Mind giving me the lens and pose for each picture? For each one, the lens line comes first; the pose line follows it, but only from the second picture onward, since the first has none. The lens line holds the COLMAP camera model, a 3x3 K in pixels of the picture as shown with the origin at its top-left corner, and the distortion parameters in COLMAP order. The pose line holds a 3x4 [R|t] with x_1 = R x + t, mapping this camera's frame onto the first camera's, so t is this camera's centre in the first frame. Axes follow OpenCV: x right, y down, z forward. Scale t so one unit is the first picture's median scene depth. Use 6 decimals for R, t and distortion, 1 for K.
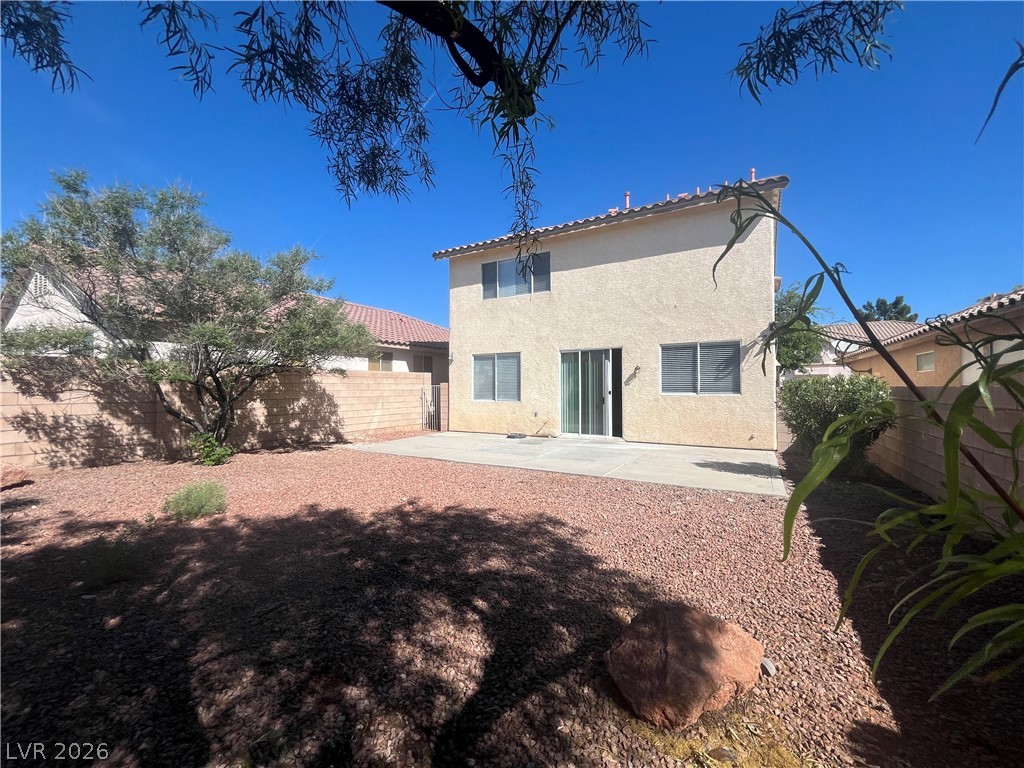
lens RADIAL K [[419.3, 0, 511.7], [0, 419.3, 387.6], [0, 0, 1]] dist [-0.001646, -0.000578]
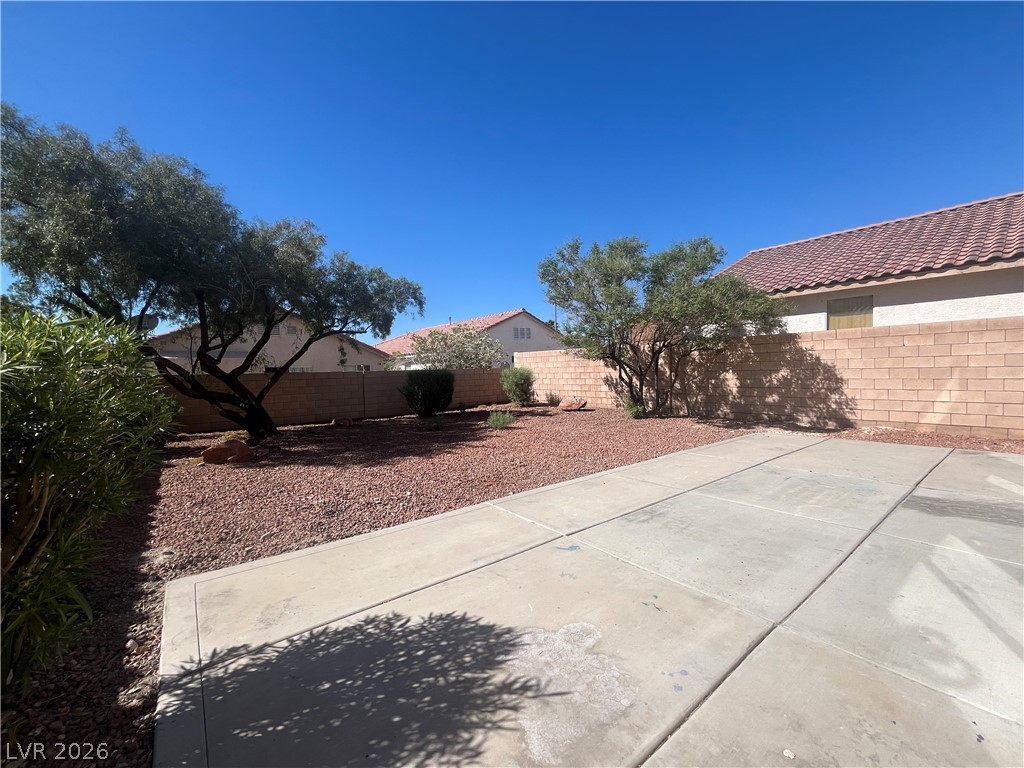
lens RADIAL K [[419.3, 0, 511.6], [0, 419.3, 379.7], [0, 0, 1]] dist [-0.001646, -0.000578]
pose [[-0.356392, 0.023262, -0.934047, 0.527648], [0.017180, 0.999684, 0.018342, 0.022221], [0.934179, -0.009510, -0.356679, 0.840960]]
